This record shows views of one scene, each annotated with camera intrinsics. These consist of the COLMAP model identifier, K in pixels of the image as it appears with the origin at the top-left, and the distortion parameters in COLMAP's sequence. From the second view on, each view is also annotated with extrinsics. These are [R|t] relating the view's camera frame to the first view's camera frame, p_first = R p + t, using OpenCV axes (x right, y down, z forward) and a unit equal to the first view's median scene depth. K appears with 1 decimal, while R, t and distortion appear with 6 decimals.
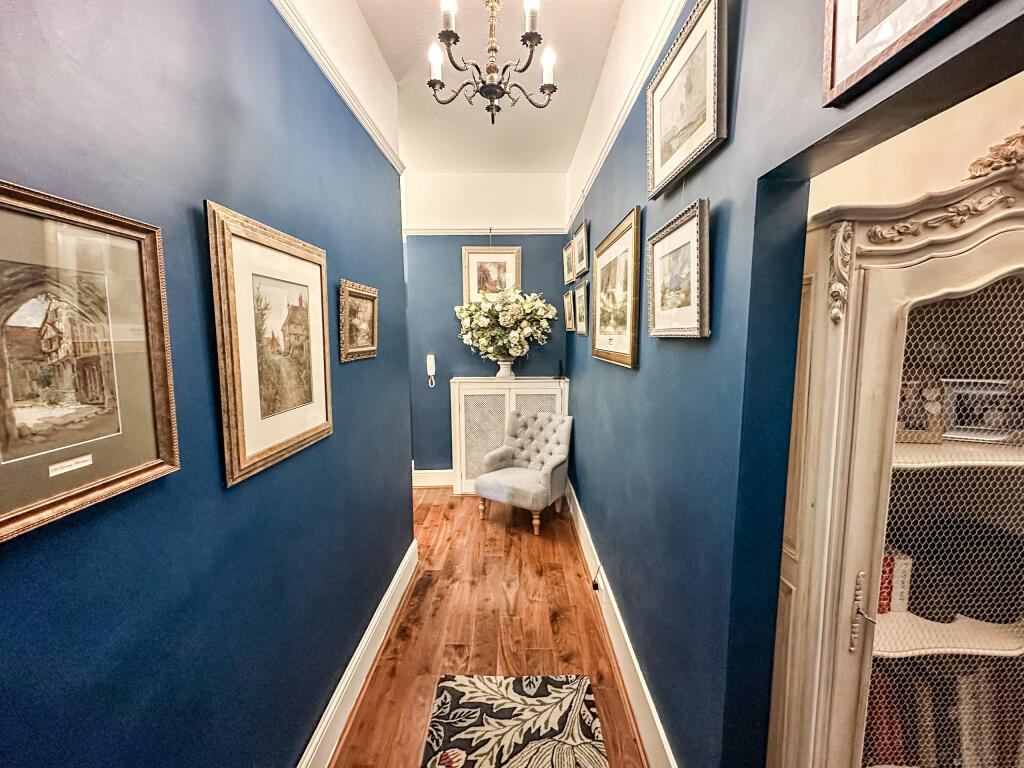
lens RADIAL K [[416.2, 0, 512.0], [0, 416.2, 384.0], [0, 0, 1]] dist [0.001520, -0.000245]
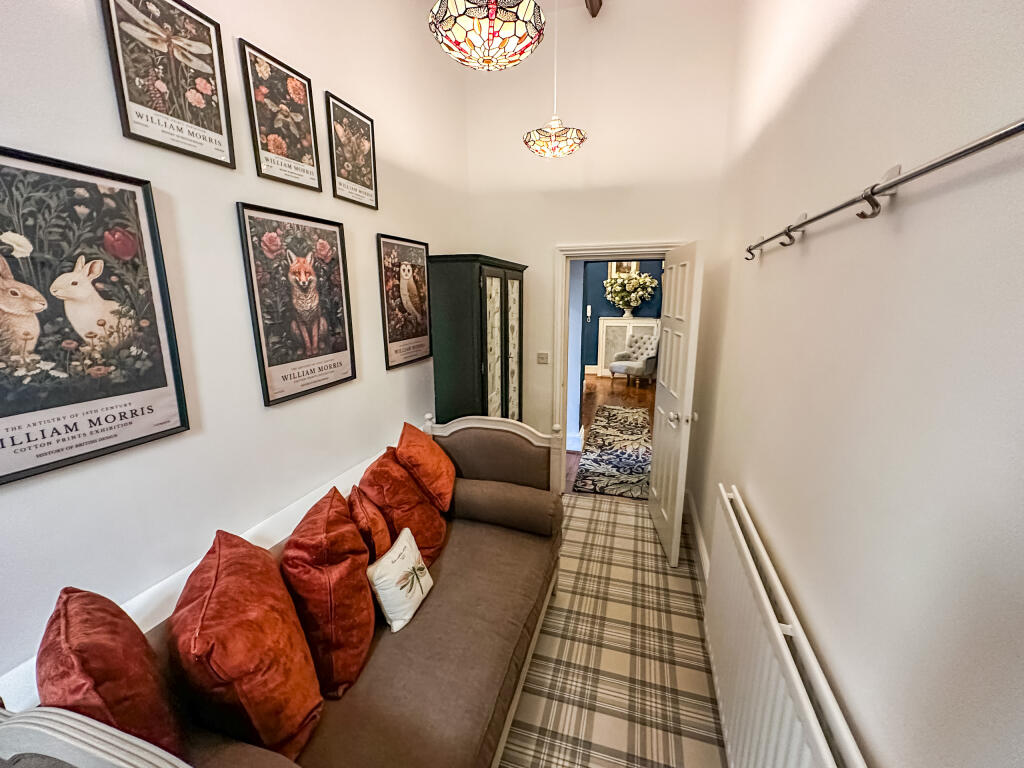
lens RADIAL K [[416.2, 0, 512.0], [0, 416.2, 384.0], [0, 0, 1]] dist [0.001520, -0.000245]
pose [[0.949016, 0.065189, -0.308412, 0.094499], [-0.035272, 0.994199, 0.101608, 0.119393], [0.313247, -0.085550, 0.945811, -1.081187]]
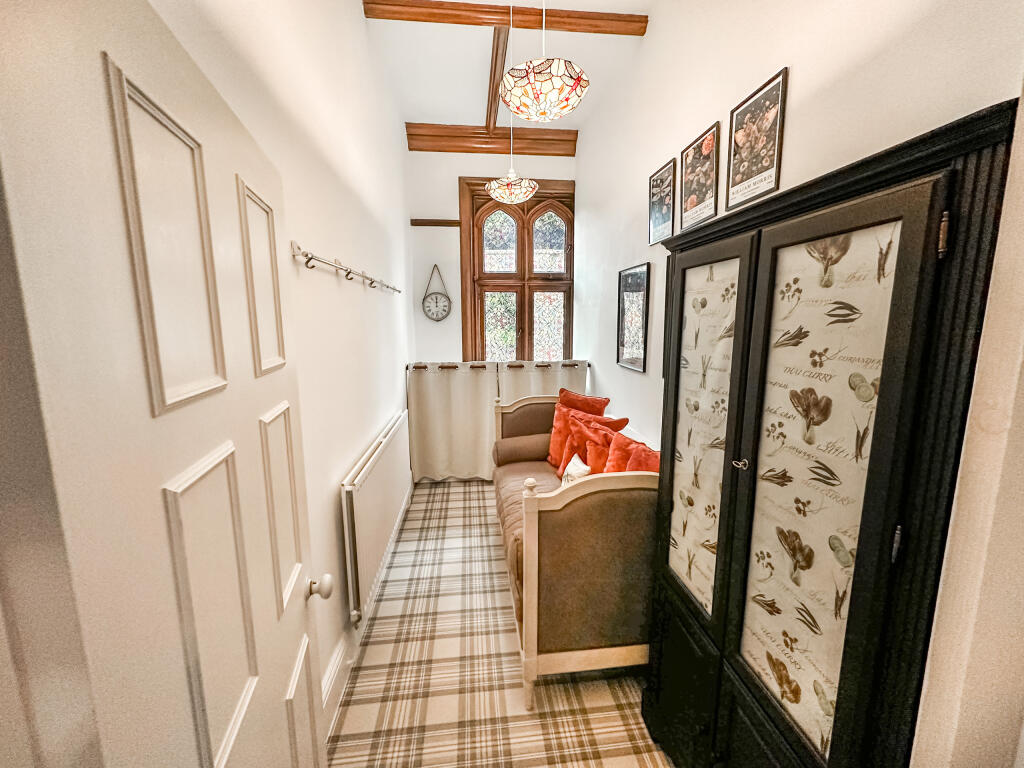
lens RADIAL K [[416.2, 0, 512.0], [0, 416.2, 384.0], [0, 0, 1]] dist [0.001520, -0.000245]
pose [[-0.995928, 0.021248, -0.087613, -0.175660], [-0.002455, 0.965075, 0.261960, -0.298463], [0.090120, 0.261109, -0.961093, 3.120986]]
